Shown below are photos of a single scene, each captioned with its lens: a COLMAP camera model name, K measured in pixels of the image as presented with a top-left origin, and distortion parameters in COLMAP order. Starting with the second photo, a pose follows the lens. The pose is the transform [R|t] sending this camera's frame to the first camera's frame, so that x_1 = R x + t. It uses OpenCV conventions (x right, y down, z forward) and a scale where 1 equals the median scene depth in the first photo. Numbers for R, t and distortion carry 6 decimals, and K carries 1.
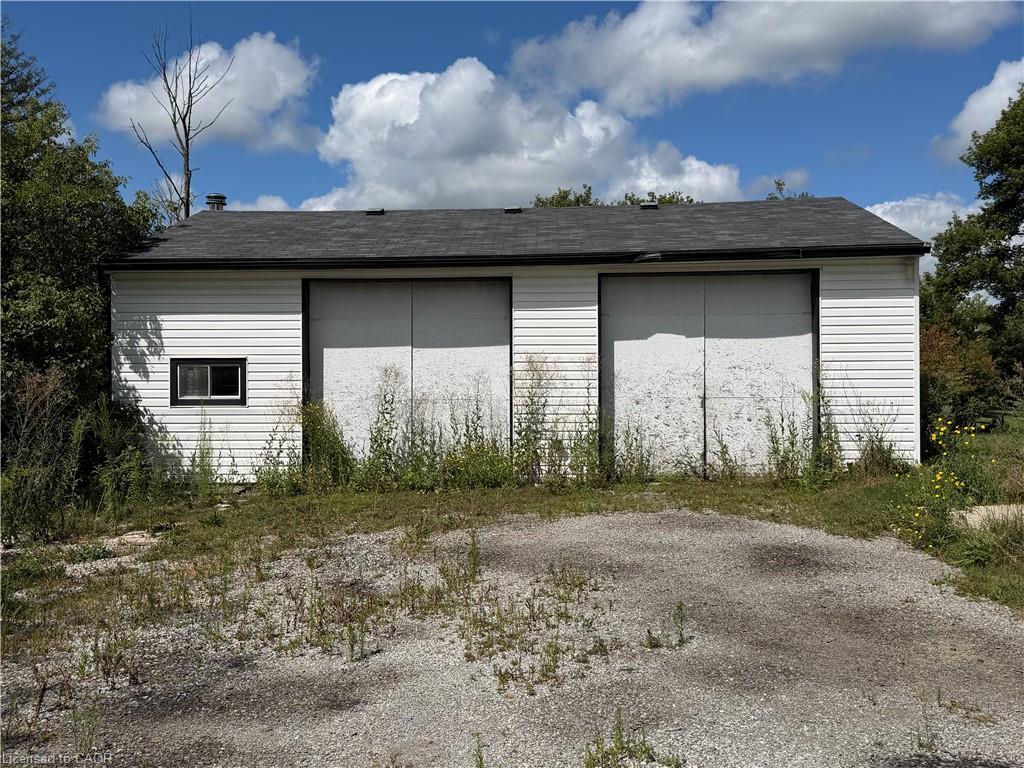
lens RADIAL K [[998.6, 0, 512.0], [0, 998.6, 384.0], [0, 0, 1]] dist [0.086479, -0.004277]
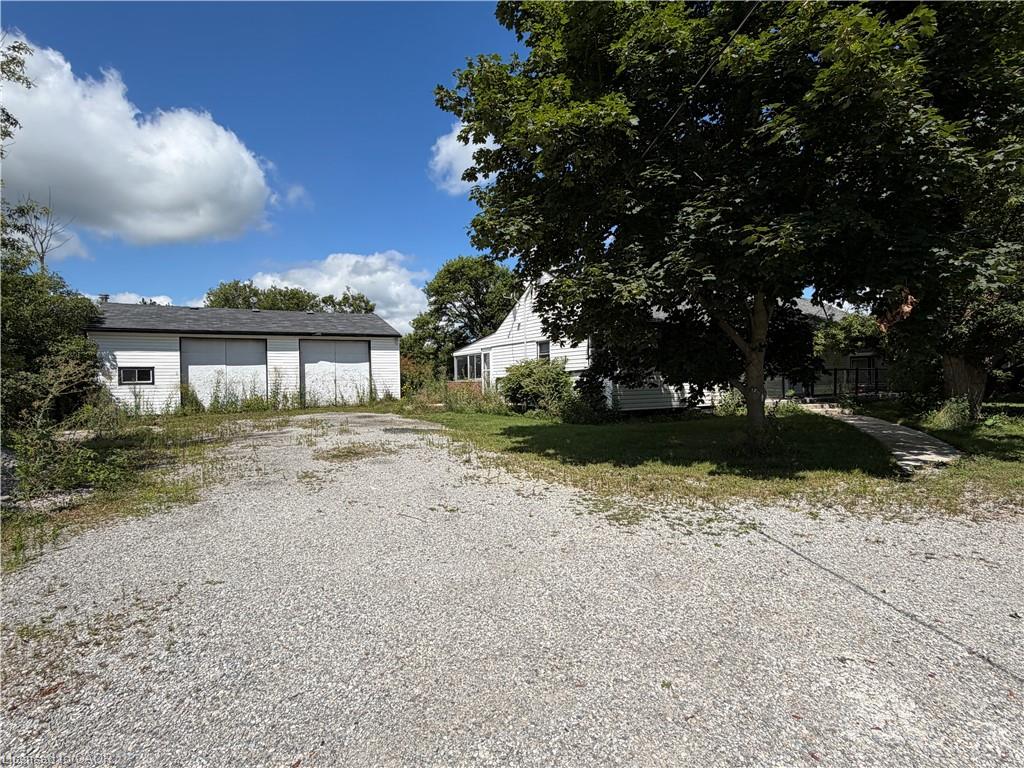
lens RADIAL K [[517.8, 0, 512.0], [0, 517.8, 384.0], [0, 0, 1]] dist [0.001709, 0.000217]
pose [[0.841583, -0.012085, 0.539993, -0.215545], [0.010187, 0.999927, 0.006502, 0.020251], [-0.540032, 0.000029, 0.841645, -0.652286]]
